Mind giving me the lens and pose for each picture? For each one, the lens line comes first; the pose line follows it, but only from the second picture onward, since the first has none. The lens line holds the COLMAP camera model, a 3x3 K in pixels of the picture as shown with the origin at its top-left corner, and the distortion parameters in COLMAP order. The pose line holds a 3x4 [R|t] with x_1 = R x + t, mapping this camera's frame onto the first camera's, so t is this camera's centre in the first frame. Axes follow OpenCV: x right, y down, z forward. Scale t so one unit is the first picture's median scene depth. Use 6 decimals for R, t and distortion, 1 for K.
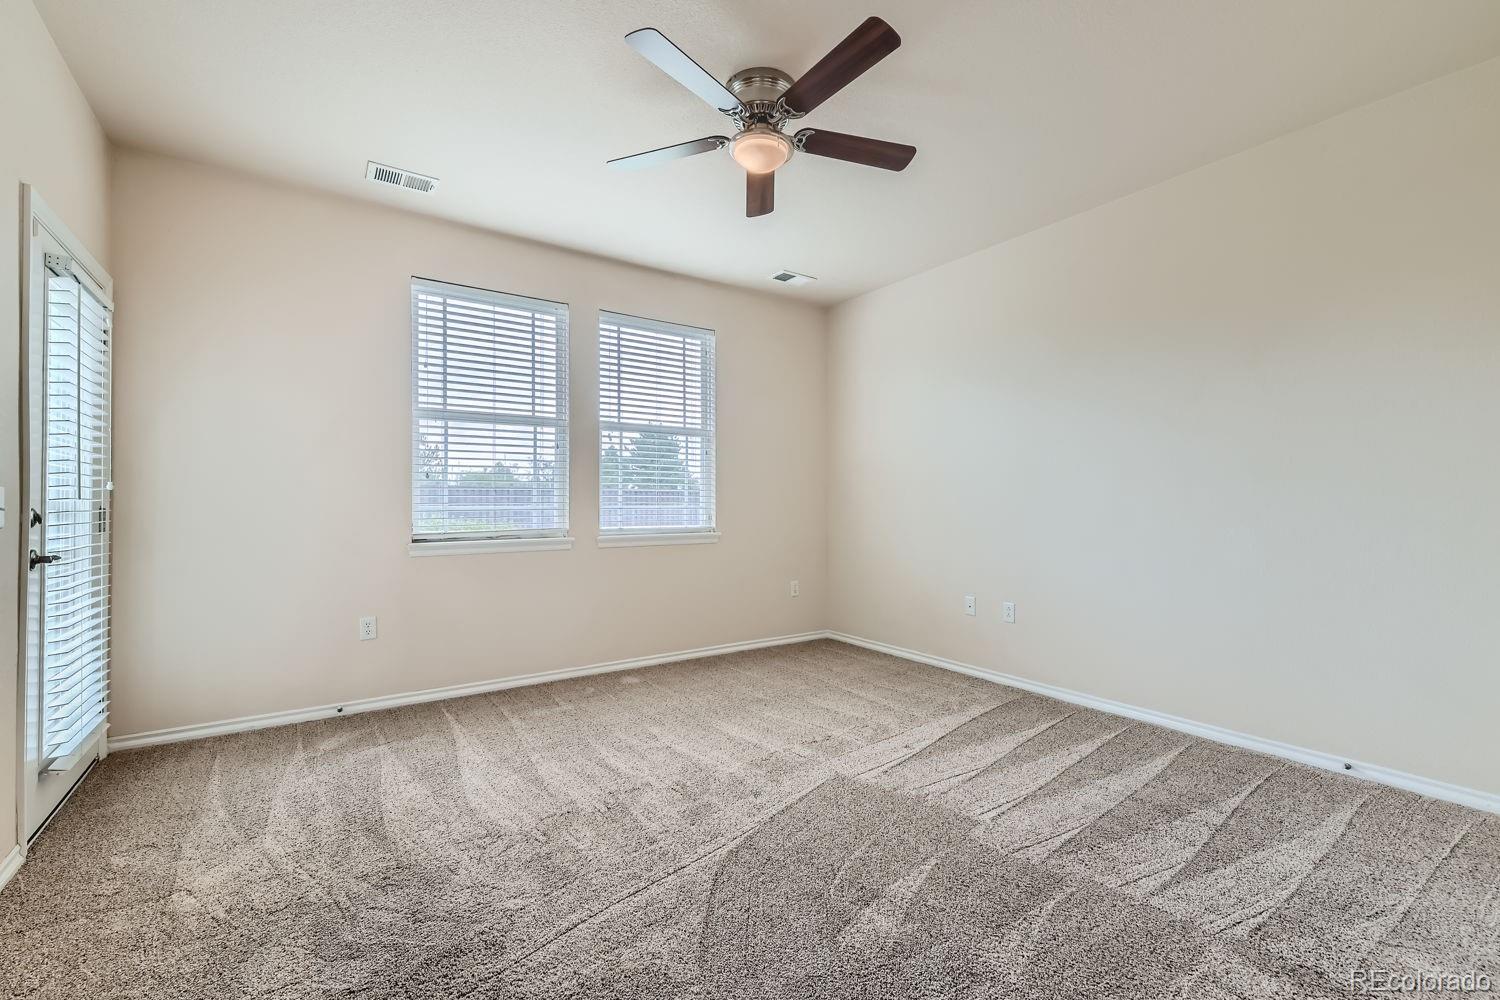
lens RADIAL K [[648.6, 0, 751.6], [0, 648.6, 496.7], [0, 0, 1]] dist [0.014666, -0.008816]
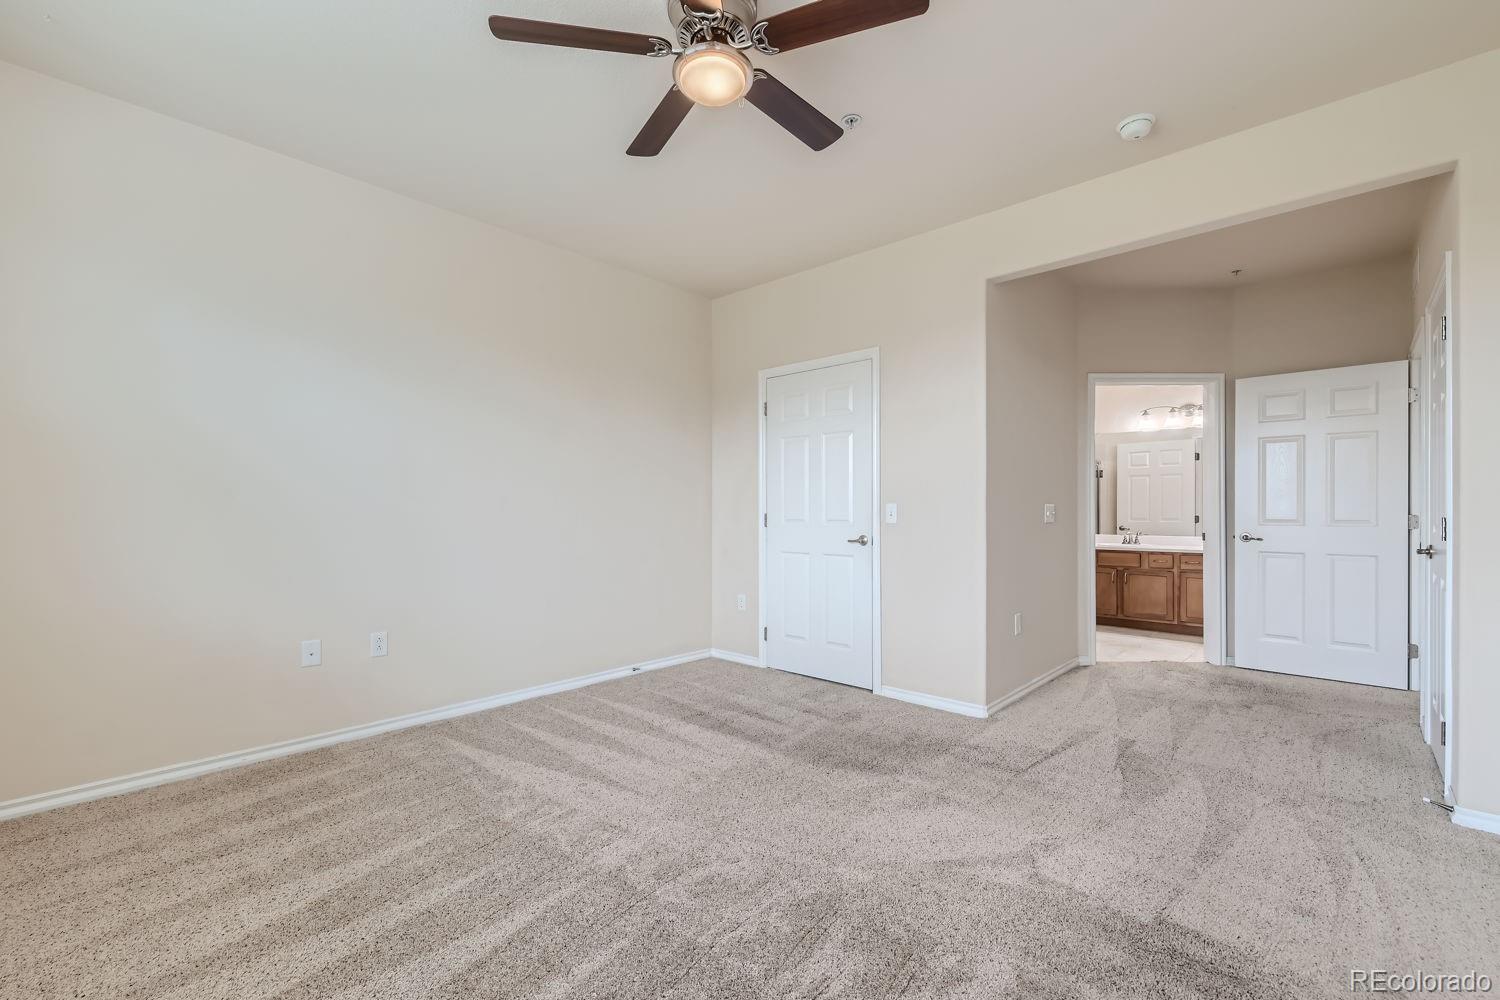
lens RADIAL K [[628.6, 0, 750.0], [0, 628.6, 500.0], [0, 0, 1]] dist [0.019379, -0.007596]
pose [[-0.230777, 0.016234, 0.972871, -0.678850], [-0.009725, 0.999772, -0.018990, 0.010751], [-0.972958, -0.013844, -0.230567, 1.017774]]
